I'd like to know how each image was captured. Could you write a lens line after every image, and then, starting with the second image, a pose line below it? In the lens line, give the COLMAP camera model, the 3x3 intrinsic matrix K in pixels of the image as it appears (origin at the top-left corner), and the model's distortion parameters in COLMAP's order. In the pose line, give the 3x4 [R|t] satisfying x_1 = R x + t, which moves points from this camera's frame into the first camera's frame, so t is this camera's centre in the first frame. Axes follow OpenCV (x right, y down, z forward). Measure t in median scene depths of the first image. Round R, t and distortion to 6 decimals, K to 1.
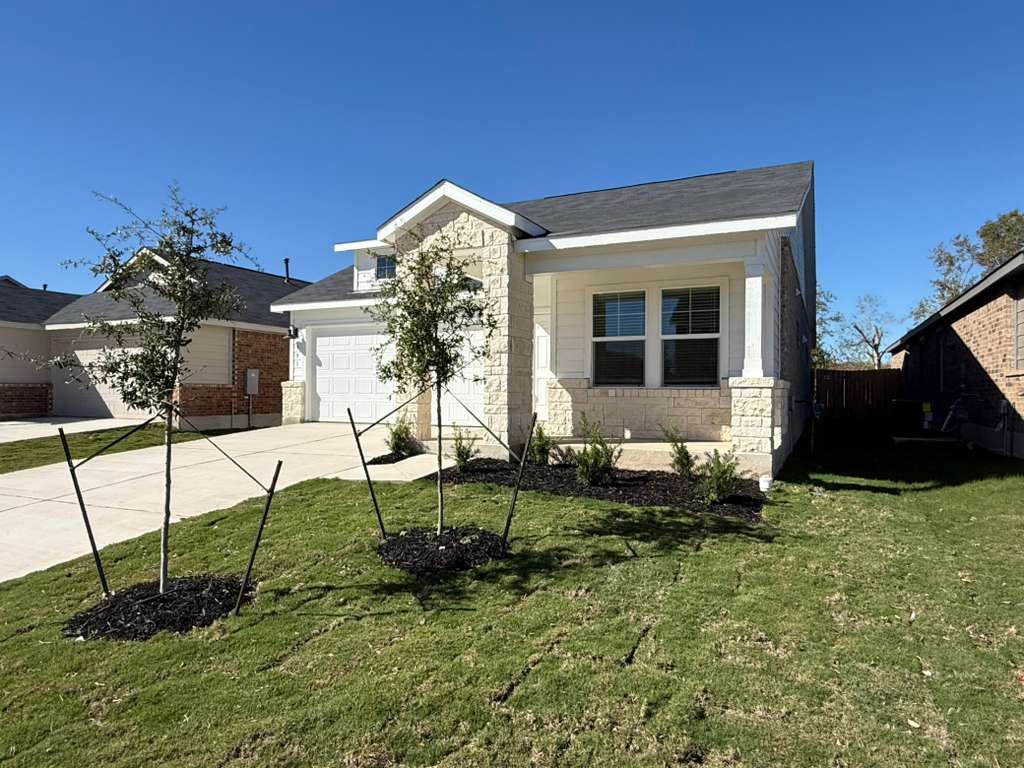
lens RADIAL K [[614.6, 0, 526.1], [0, 614.6, 382.2], [0, 0, 1]] dist [-0.002801, -0.000294]
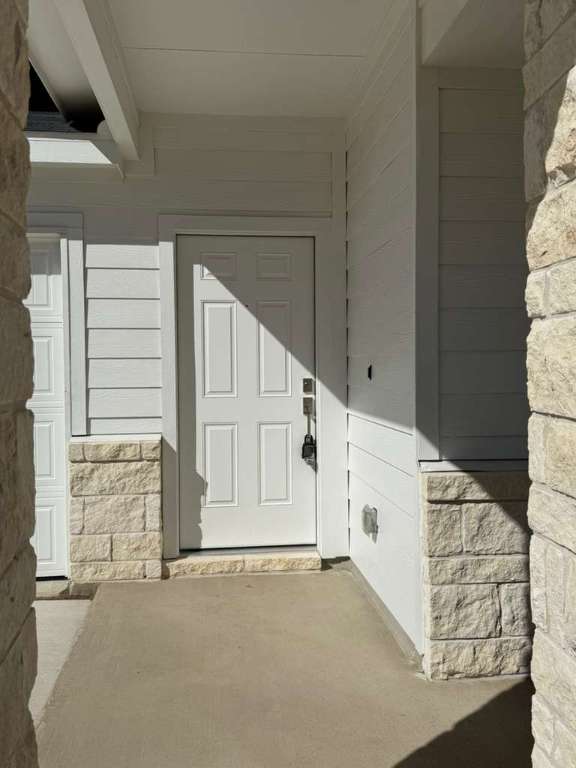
lens RADIAL K [[678.2, 0, 287.9], [0, 678.2, 369.0], [0, 0, 1]] dist [0.004485, 0.000952]
pose [[0.855833, -0.014298, 0.517054, -0.176953], [0.005878, 0.999822, 0.017918, -0.057109], [-0.517219, -0.012295, 0.855765, 0.865600]]
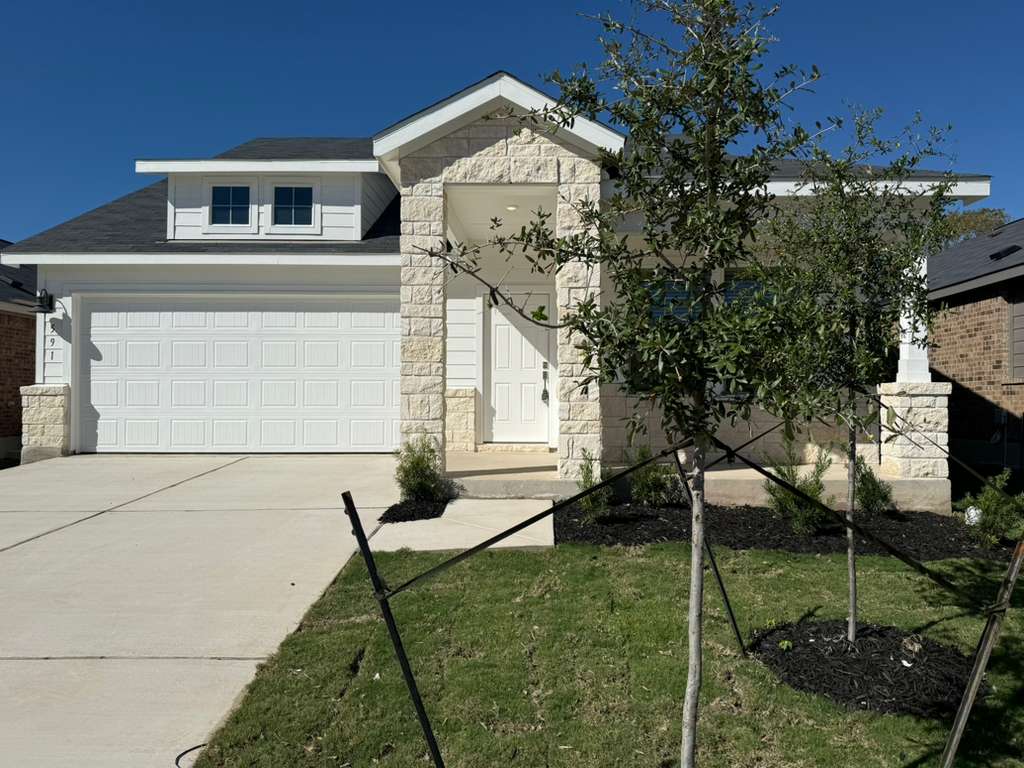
lens RADIAL K [[749.4, 0, 521.1], [0, 749.4, 385.6], [0, 0, 1]] dist [0.125094, -0.191278]
pose [[0.920285, 0.006234, 0.391200, -0.390208], [-0.003522, 0.999965, -0.007651, 0.004634], [-0.391234, 0.005663, 0.920274, 0.239277]]
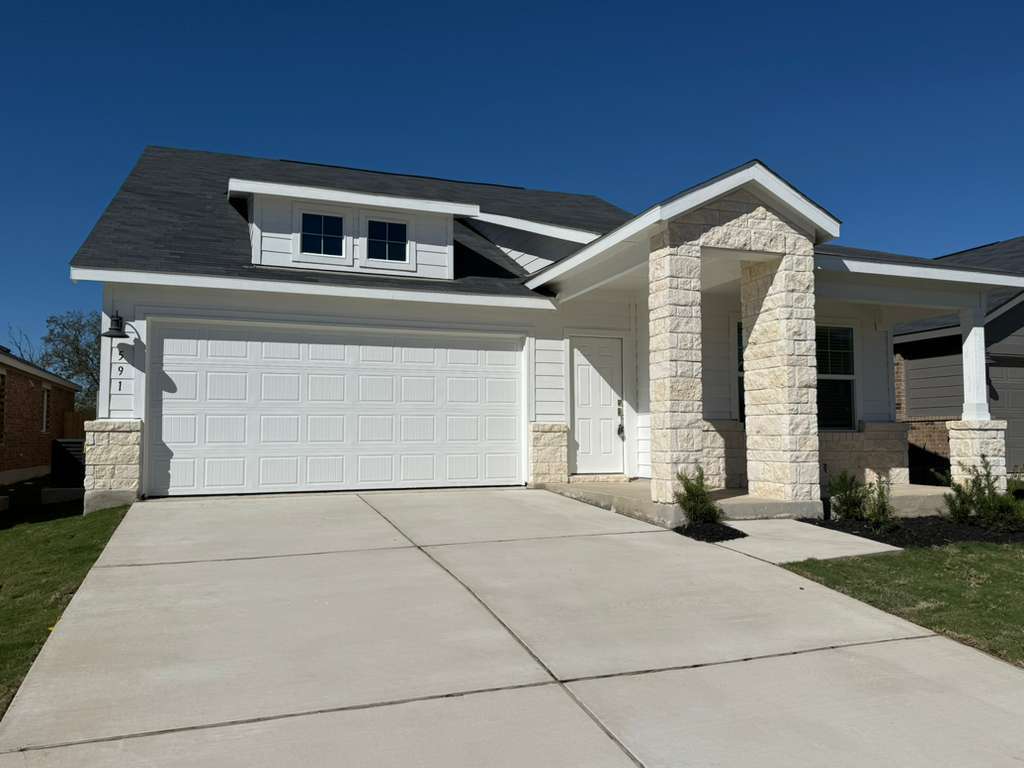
lens RADIAL K [[749.4, 0, 521.1], [0, 749.4, 385.6], [0, 0, 1]] dist [0.125094, -0.191278]
pose [[0.717422, 0.041043, 0.695429, -0.917095], [-0.003122, 0.998442, -0.055706, 0.007007], [-0.696632, 0.037793, 0.716433, 0.487291]]
